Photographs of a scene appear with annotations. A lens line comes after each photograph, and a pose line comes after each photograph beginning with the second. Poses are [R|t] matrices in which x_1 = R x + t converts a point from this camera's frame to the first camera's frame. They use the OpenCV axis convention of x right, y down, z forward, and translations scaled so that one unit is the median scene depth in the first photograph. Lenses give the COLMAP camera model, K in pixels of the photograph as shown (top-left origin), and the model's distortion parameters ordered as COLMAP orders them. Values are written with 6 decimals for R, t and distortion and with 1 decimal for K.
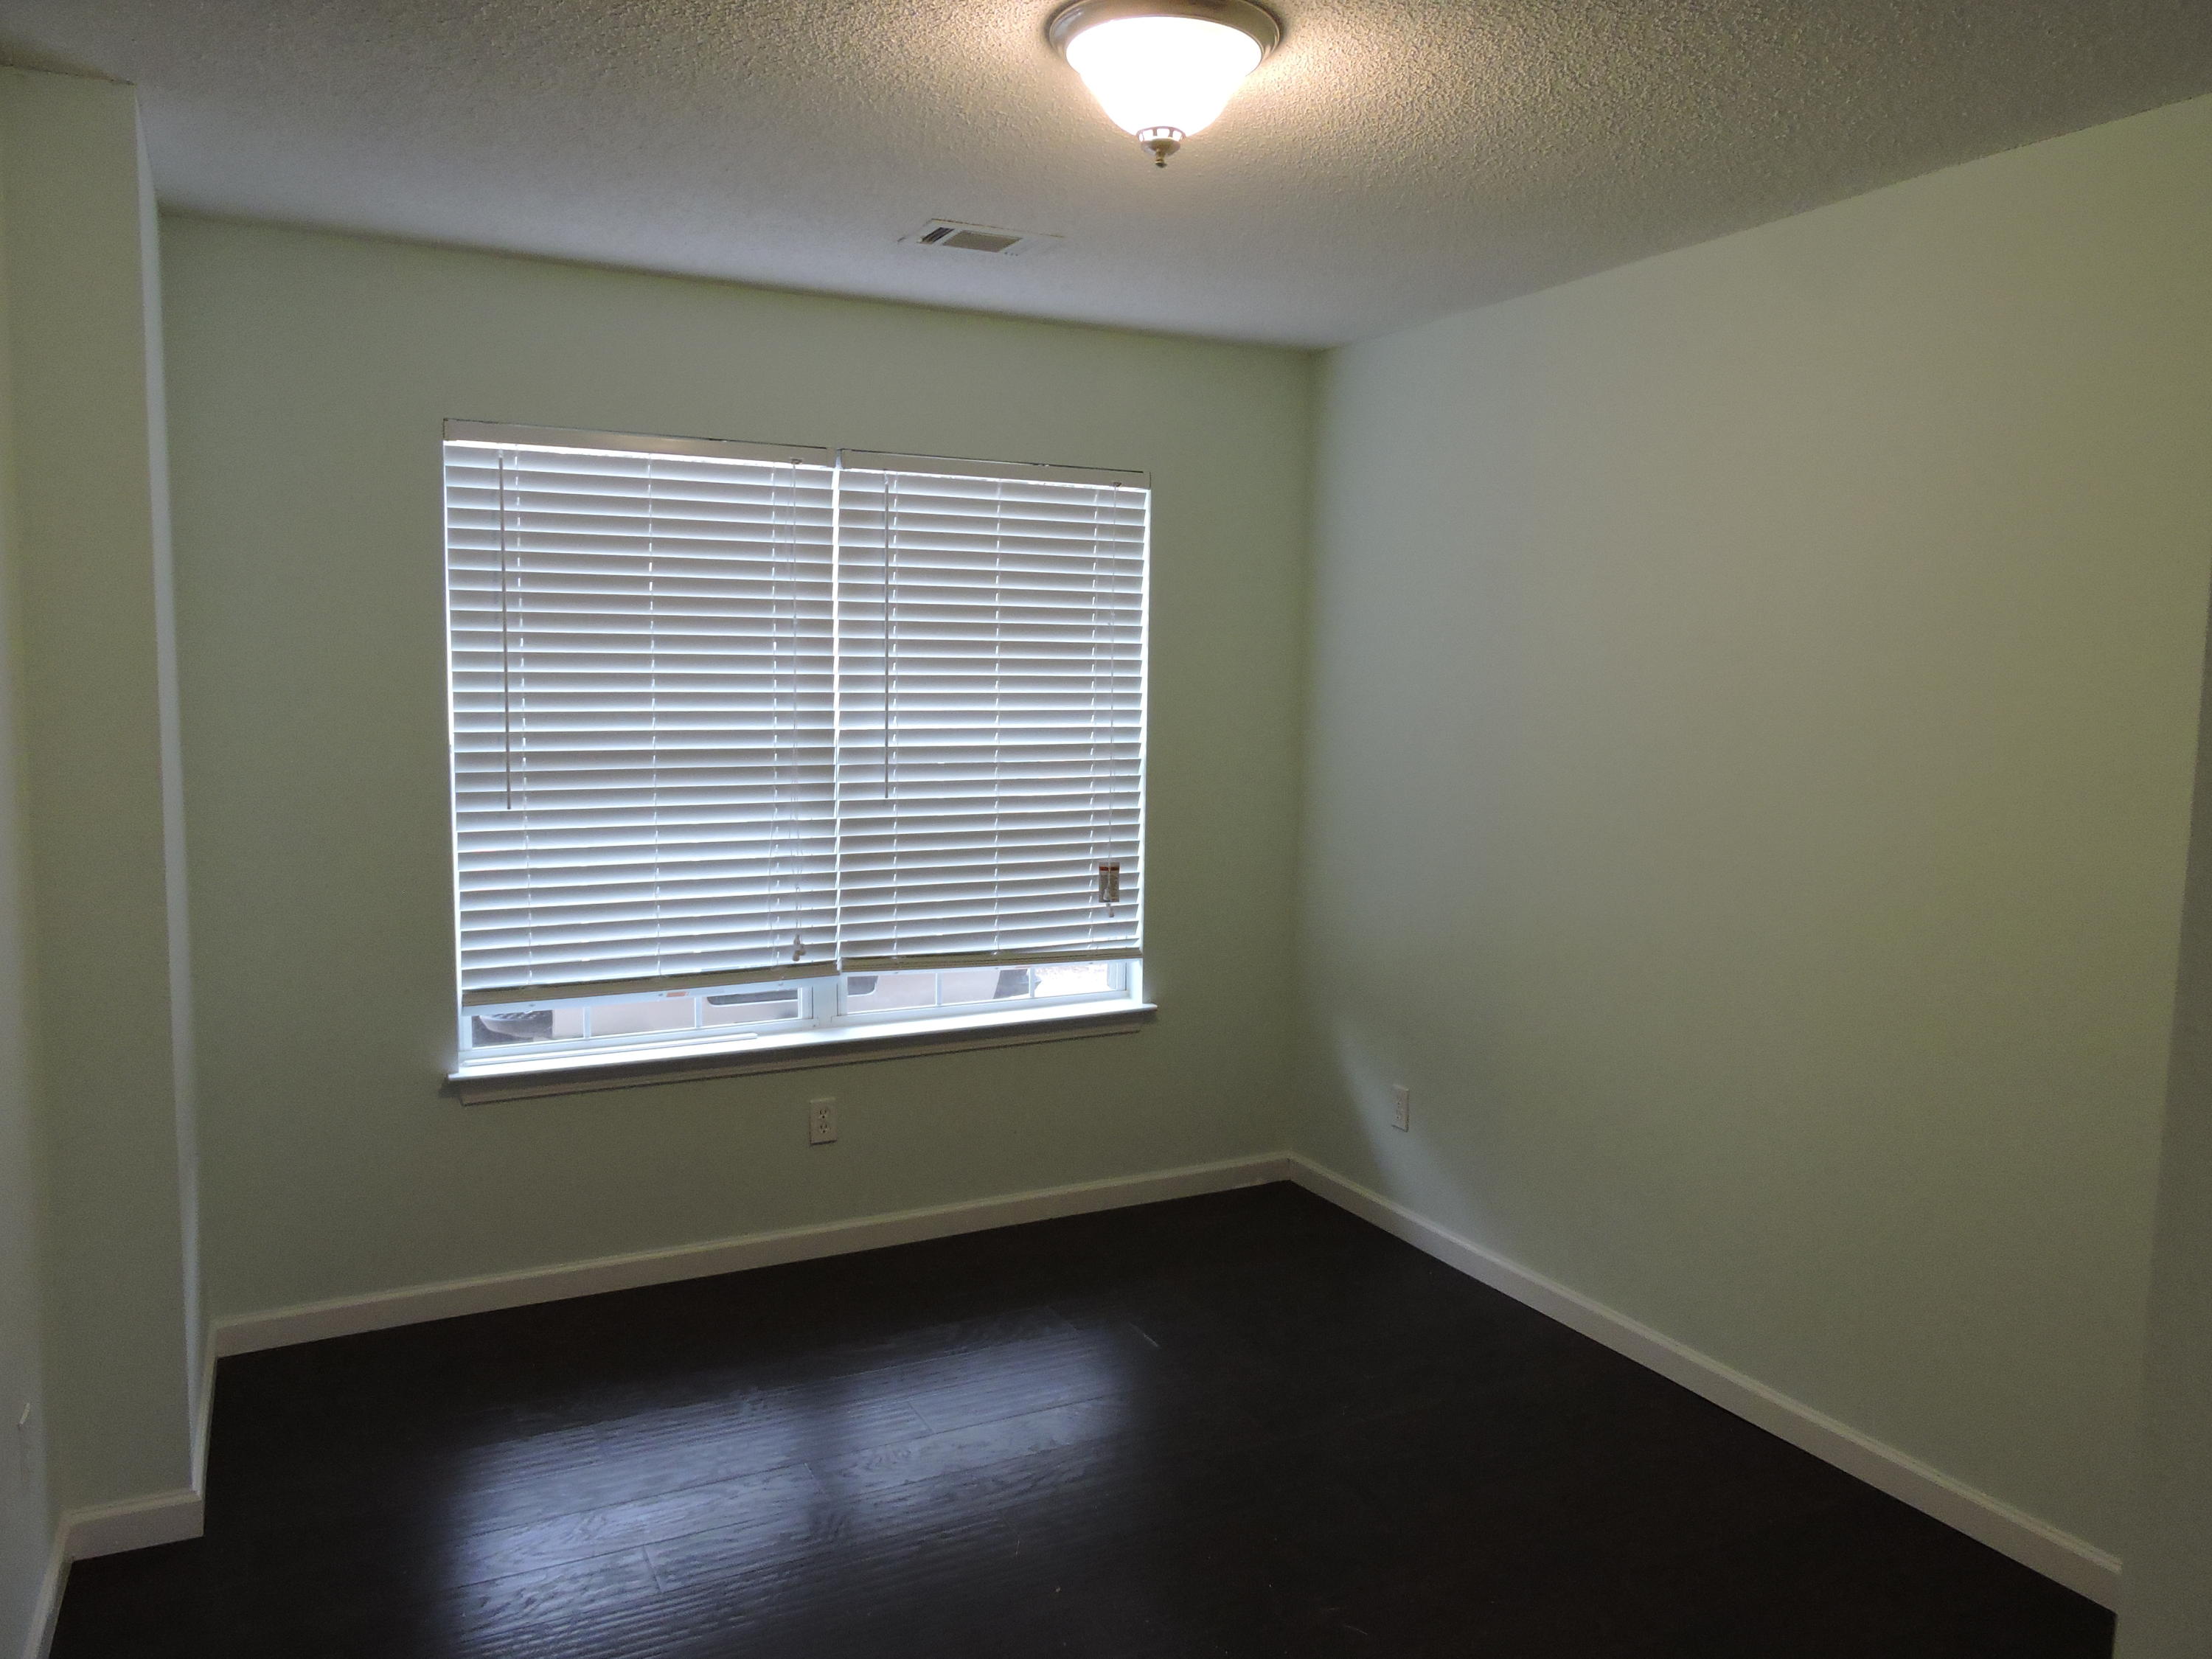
lens RADIAL K [[1592.5, 0, 1135.6], [0, 1592.5, 812.1], [0, 0, 1]] dist [0.006795, 0.001228]
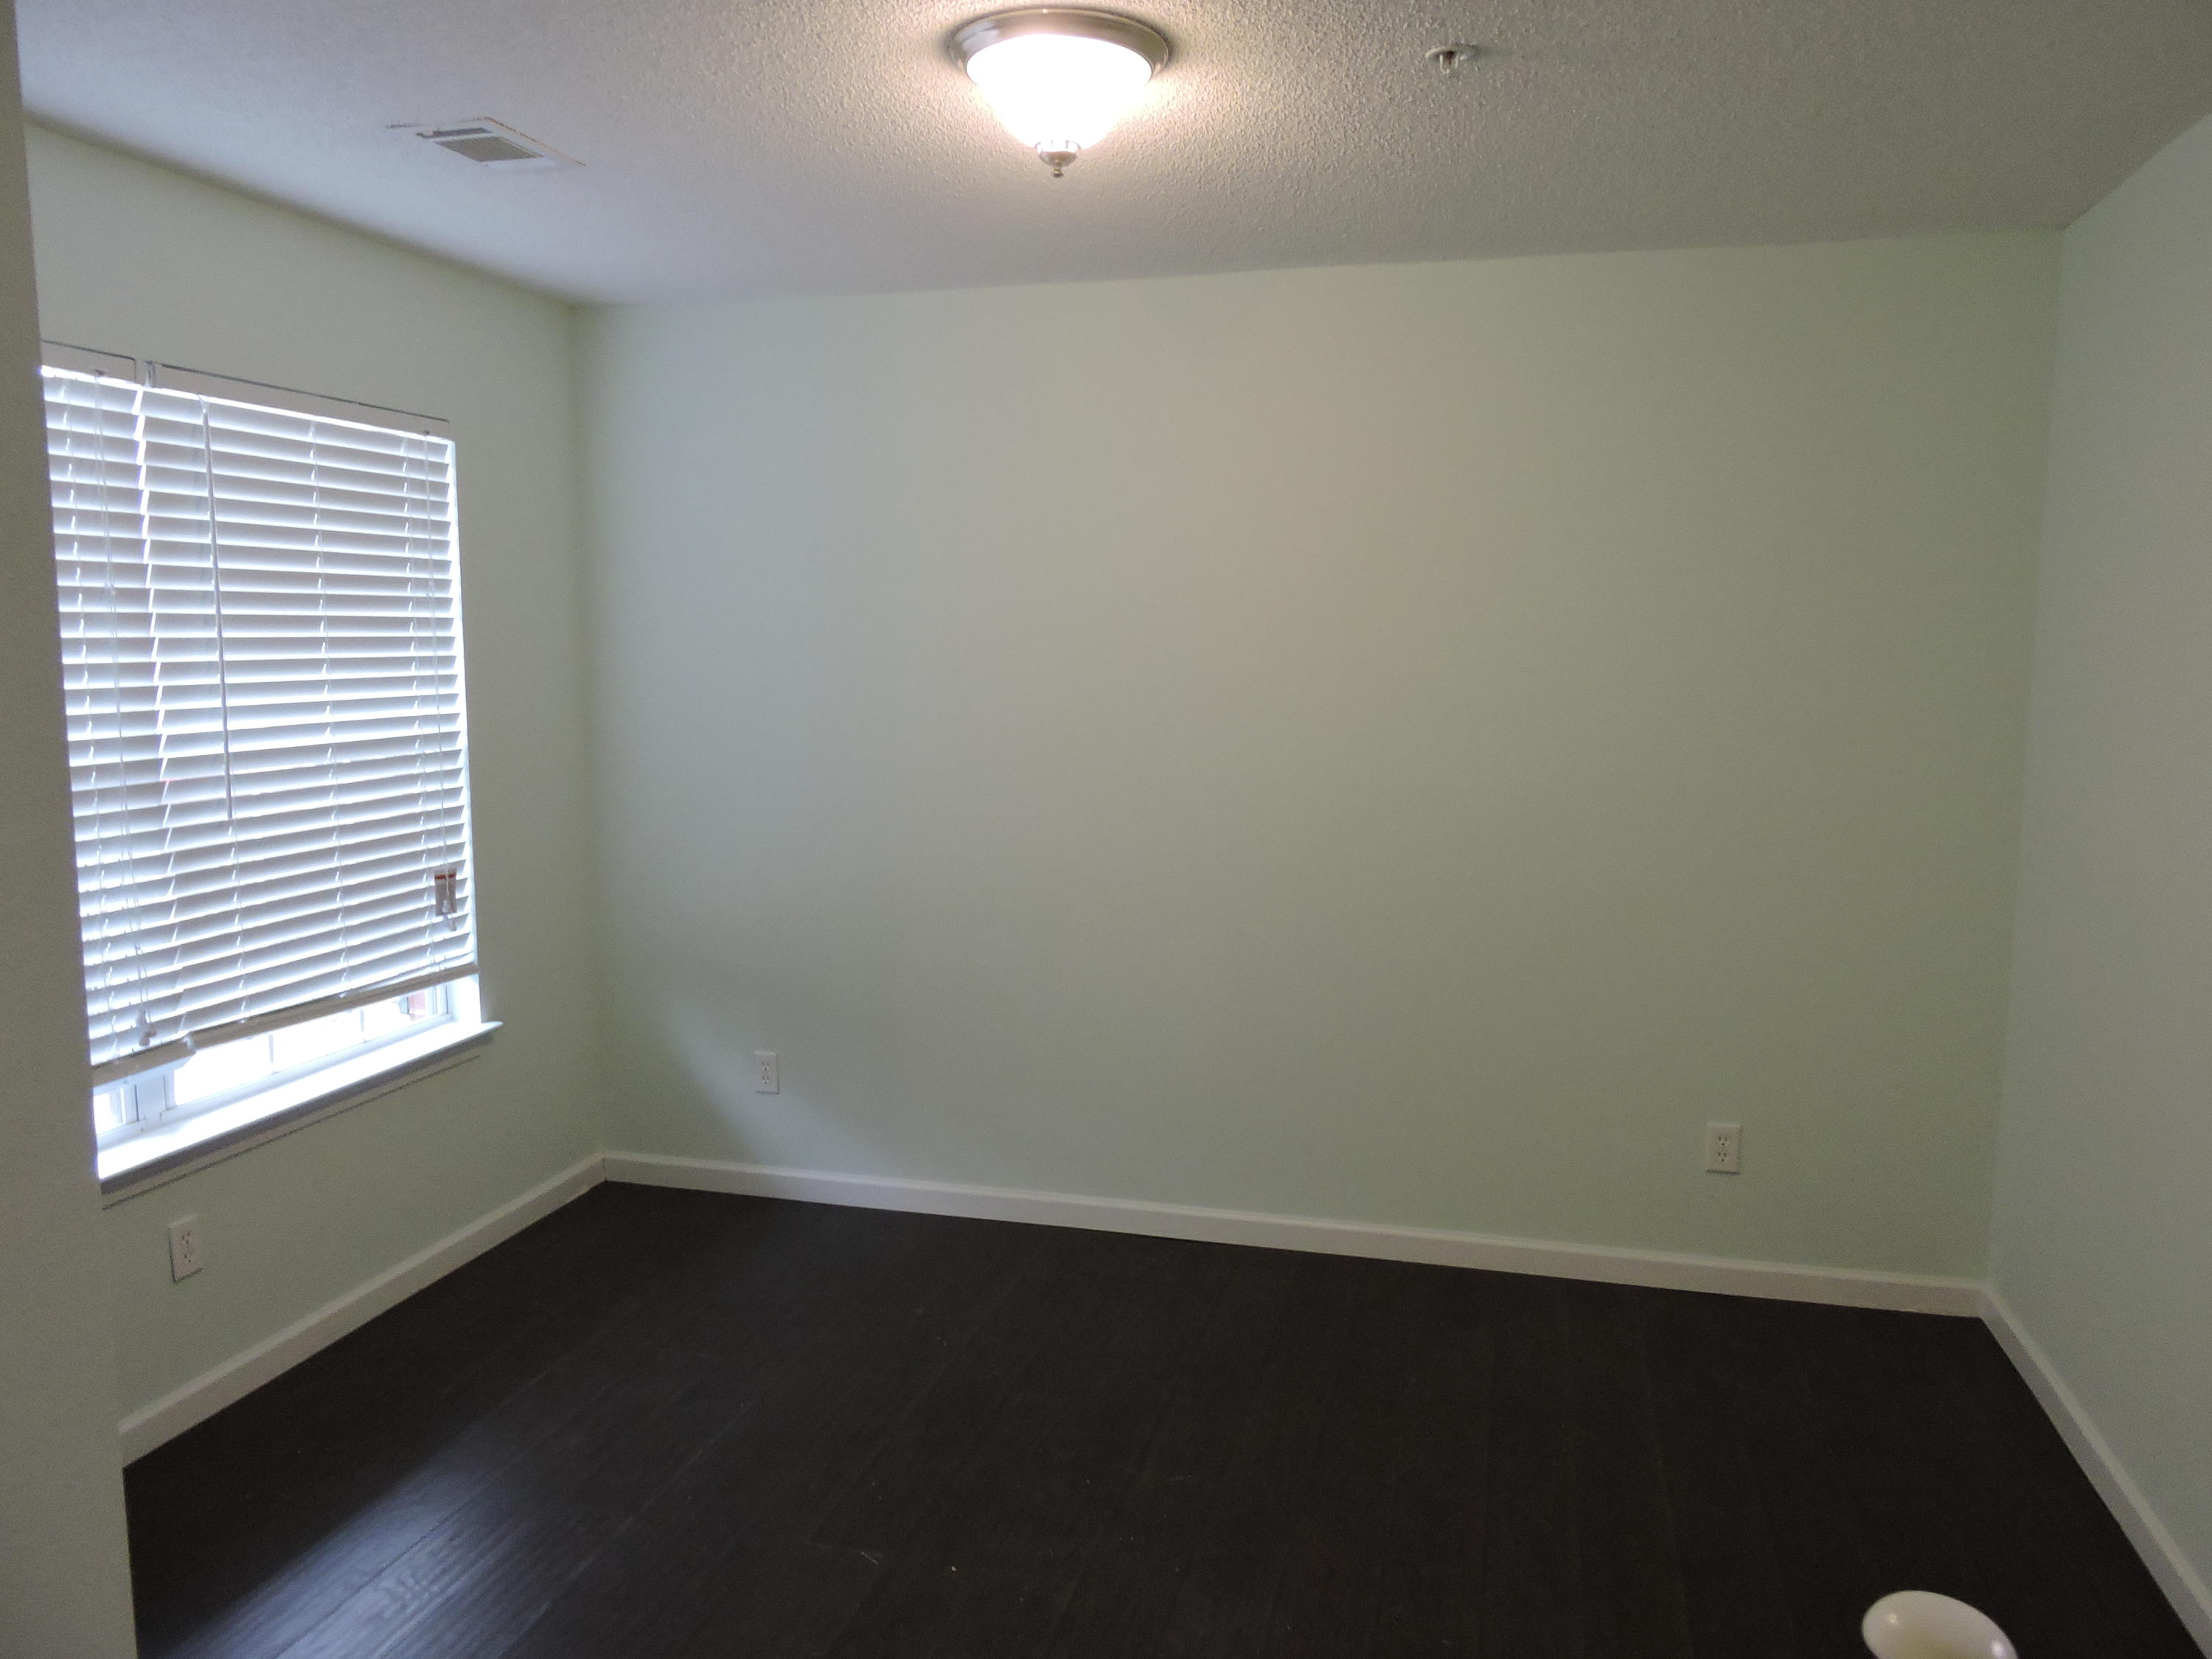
lens RADIAL K [[1592.5, 0, 1139.7], [0, 1592.5, 816.4], [0, 0, 1]] dist [0.006795, 0.001228]
pose [[0.662118, -0.098005, 0.742964, -0.413302], [0.076530, 0.995071, 0.063058, -0.023382], [-0.745482, 0.015107, 0.666355, 0.136951]]
